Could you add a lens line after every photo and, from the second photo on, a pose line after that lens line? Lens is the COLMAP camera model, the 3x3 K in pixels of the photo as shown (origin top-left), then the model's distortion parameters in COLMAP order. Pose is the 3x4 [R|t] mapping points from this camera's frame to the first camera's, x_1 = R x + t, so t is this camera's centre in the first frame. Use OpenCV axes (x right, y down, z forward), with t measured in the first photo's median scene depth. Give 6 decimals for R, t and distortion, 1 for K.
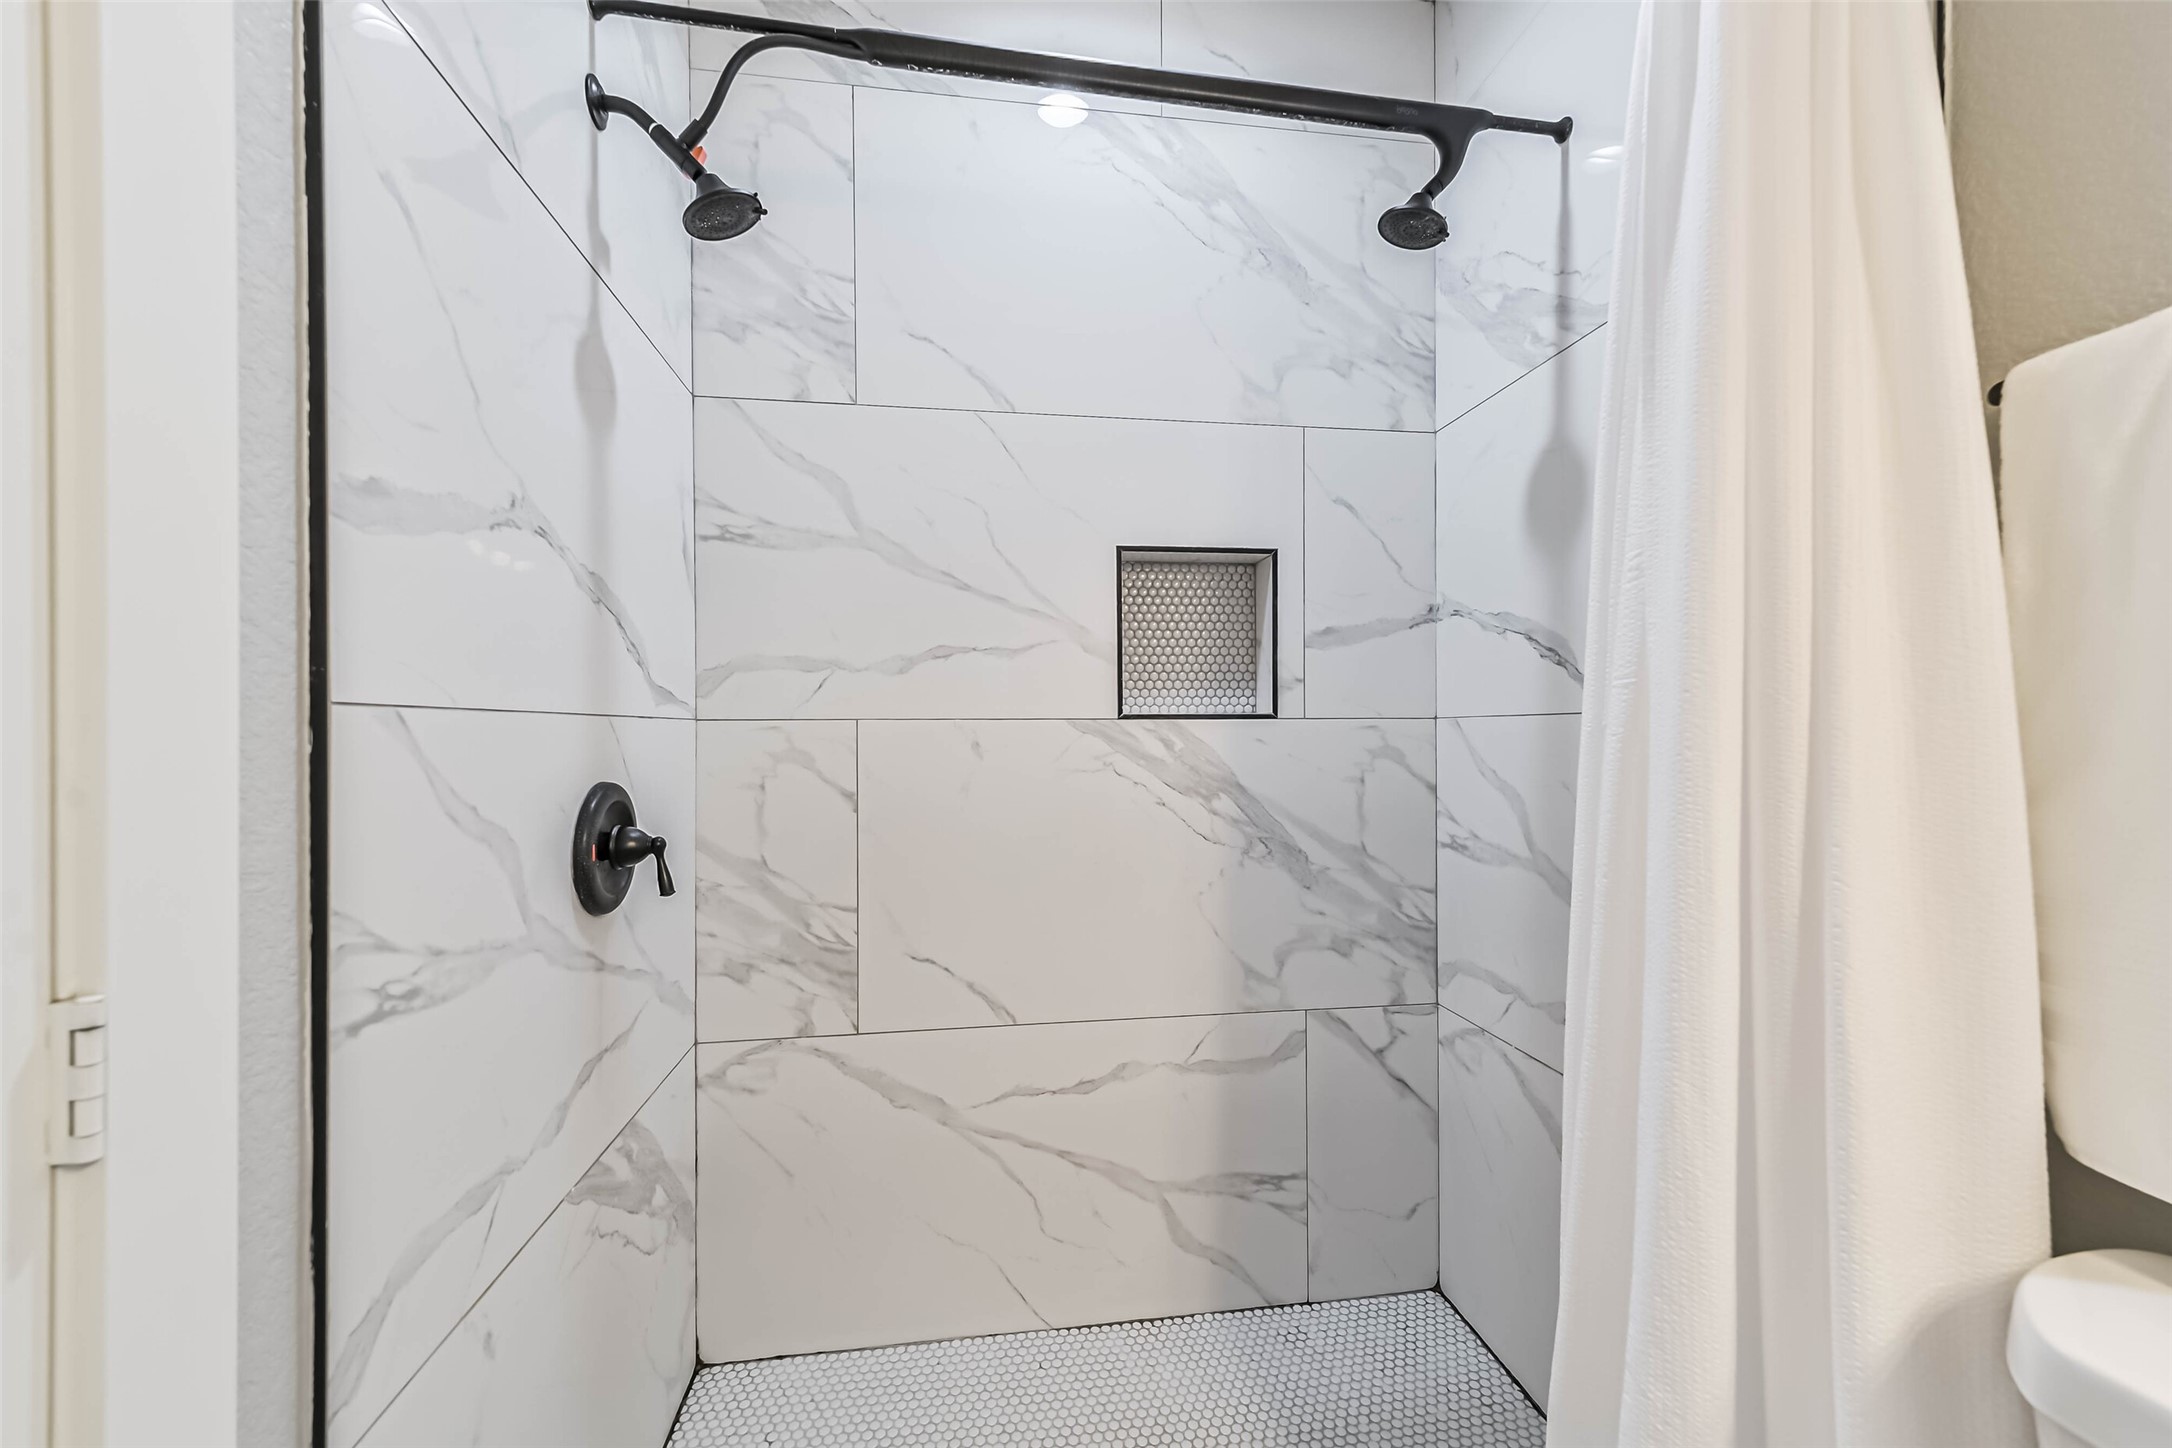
lens RADIAL K [[840.1, 0, 1084.1], [0, 840.1, 728.9], [0, 0, 1]] dist [0.002115, 0.000229]
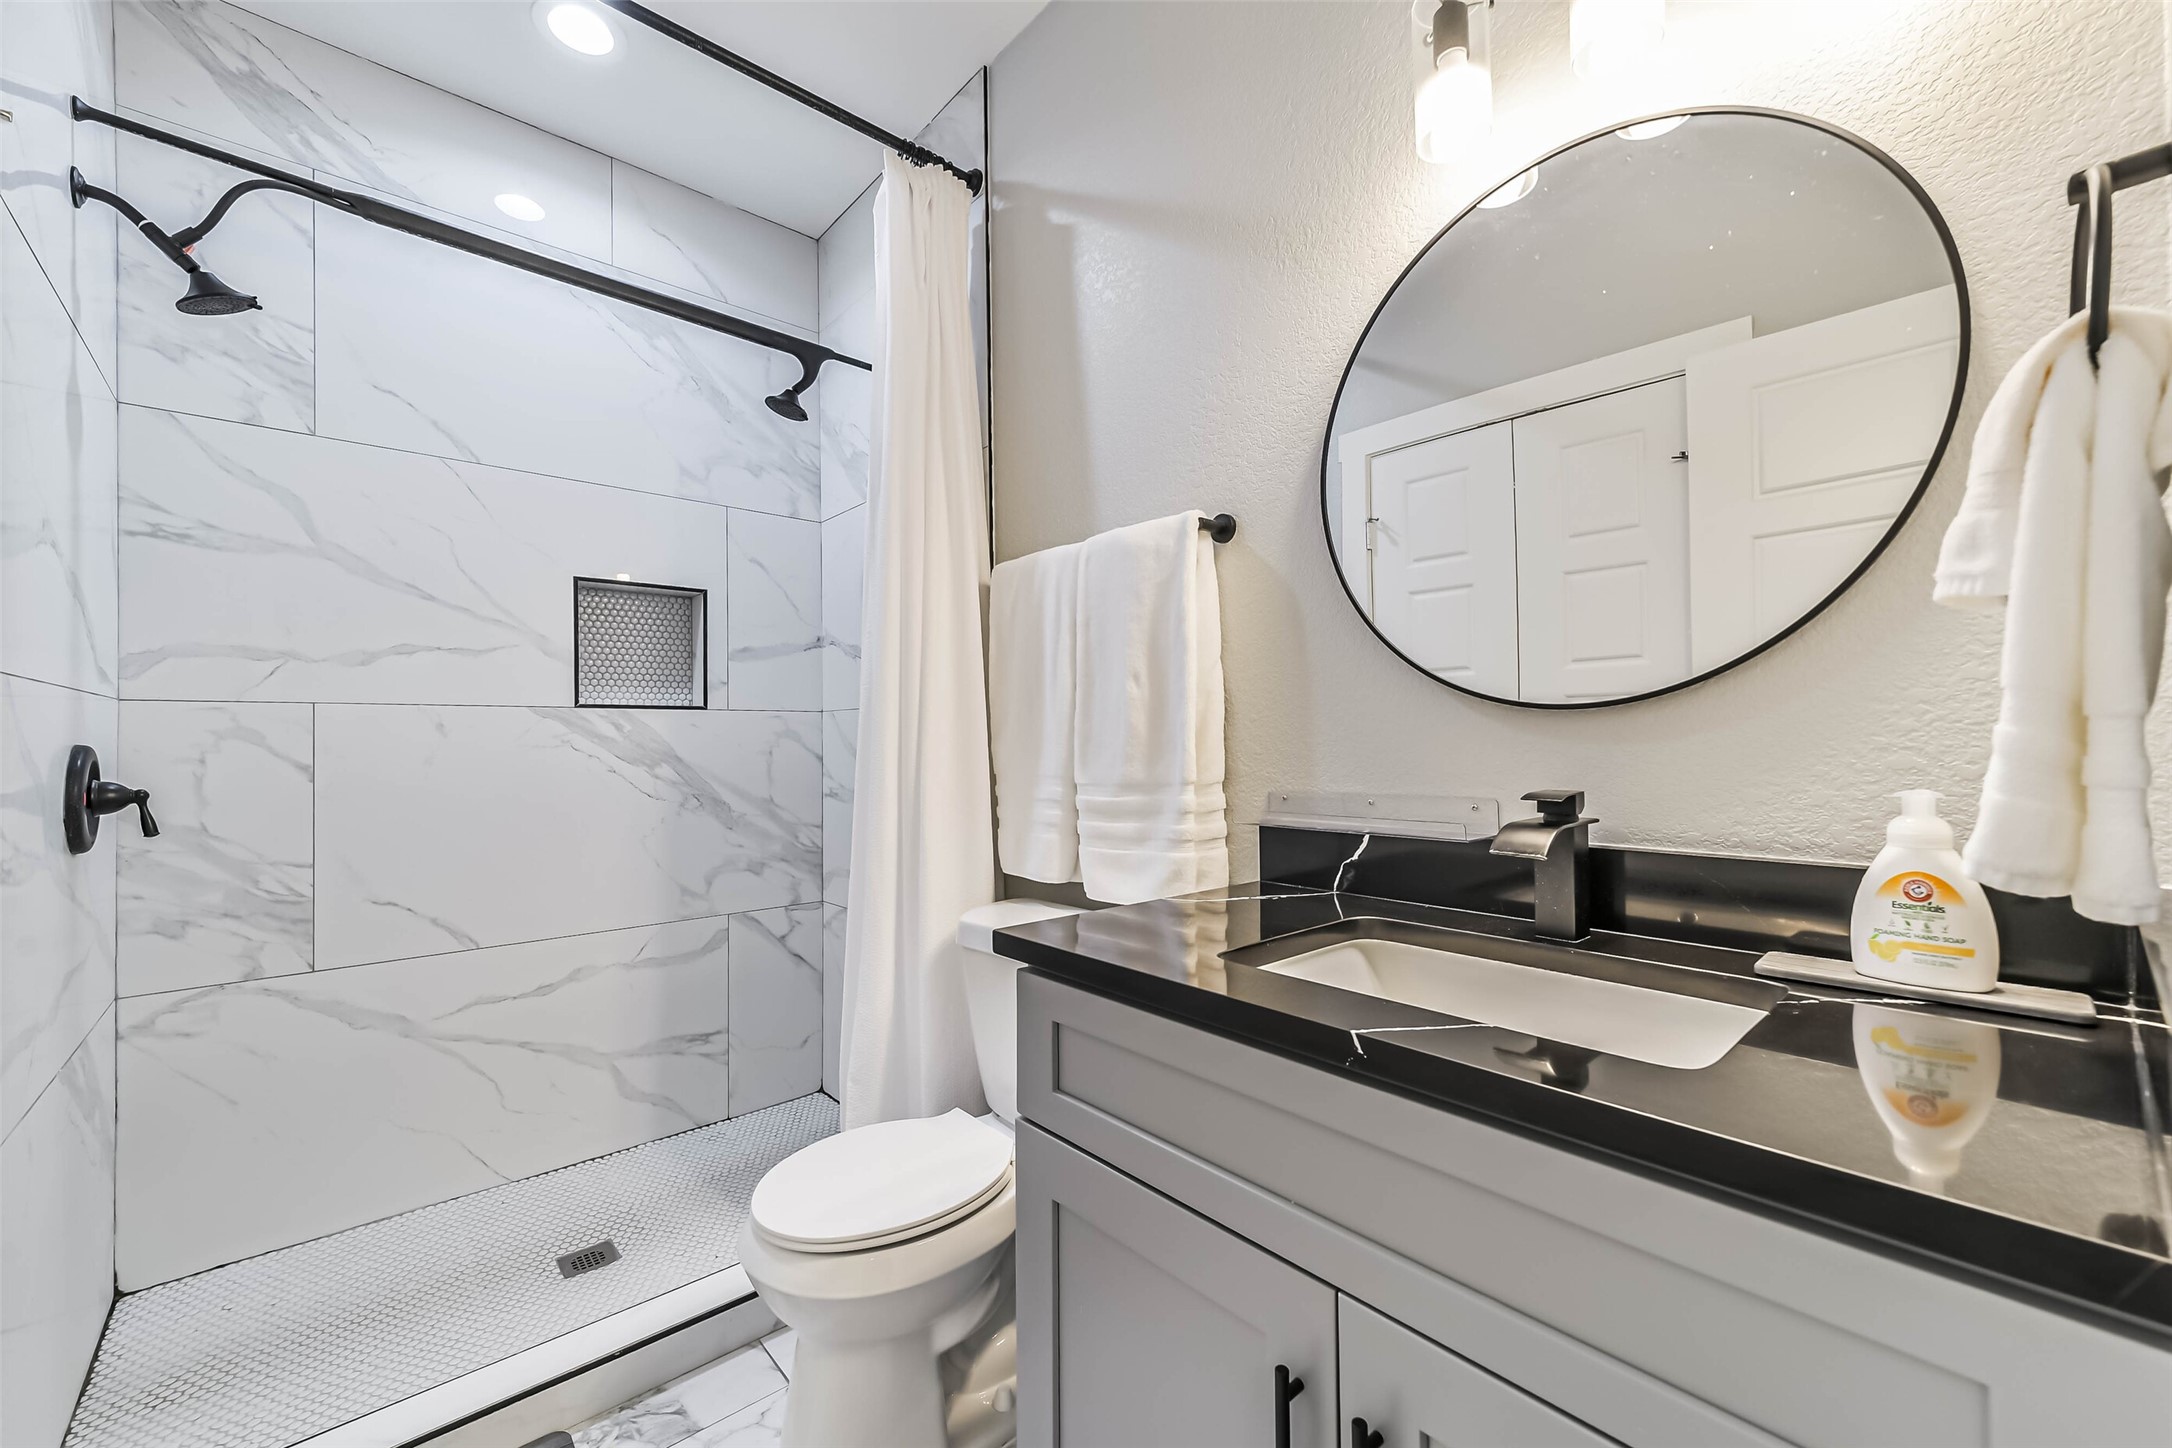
lens RADIAL K [[840.1, 0, 1087.4], [0, 840.1, 729.2], [0, 0, 1]] dist [0.002115, 0.000229]
pose [[0.829286, 0.003435, 0.558813, -0.030688], [0.001982, 0.999957, -0.009088, 0.037338], [-0.558820, 0.008644, 0.829244, -0.563550]]
